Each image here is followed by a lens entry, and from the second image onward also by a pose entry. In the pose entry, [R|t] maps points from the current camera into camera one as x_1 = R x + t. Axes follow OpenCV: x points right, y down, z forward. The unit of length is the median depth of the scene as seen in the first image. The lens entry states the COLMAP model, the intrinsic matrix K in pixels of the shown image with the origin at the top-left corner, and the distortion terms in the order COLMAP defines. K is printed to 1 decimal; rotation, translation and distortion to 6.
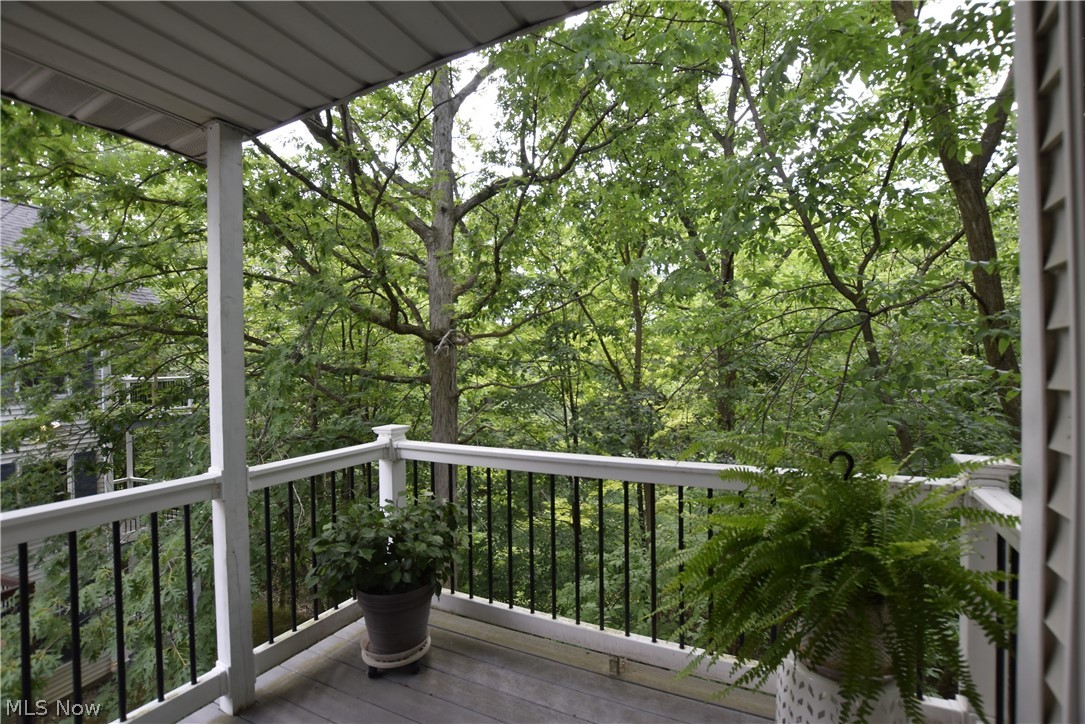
lens RADIAL K [[473.9, 0, 542.5], [0, 473.9, 362.0], [0, 0, 1]] dist [-0.028648, 0.000373]
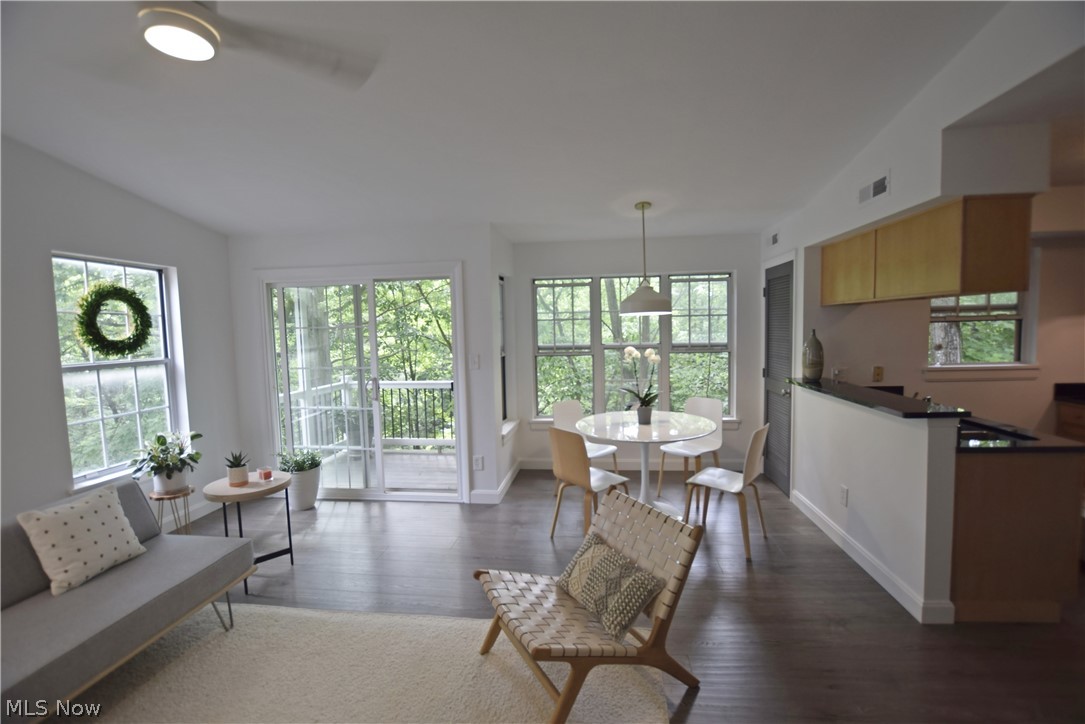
lens RADIAL K [[473.9, 0, 542.5], [0, 473.9, 362.0], [0, 0, 1]] dist [-0.028648, 0.000373]
pose [[0.939016, -0.029915, 0.342569, -0.071138], [0.008002, 0.997840, 0.065202, -0.019981], [-0.343780, -0.058484, 0.937227, -0.456546]]
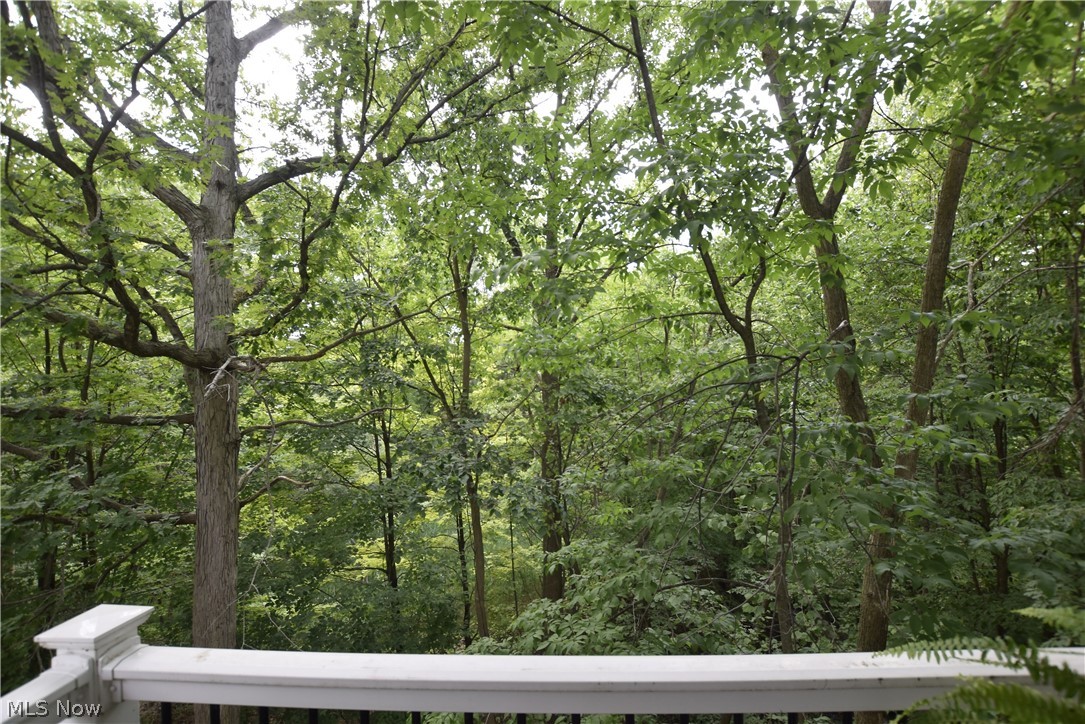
lens RADIAL K [[473.9, 0, 542.5], [0, 473.9, 362.0], [0, 0, 1]] dist [-0.028648, 0.000373]
pose [[0.916796, 0.004427, 0.399330, -0.036063], [0.007218, 0.999592, -0.027654, -0.024616], [-0.399290, 0.028235, 0.916390, 0.140422]]
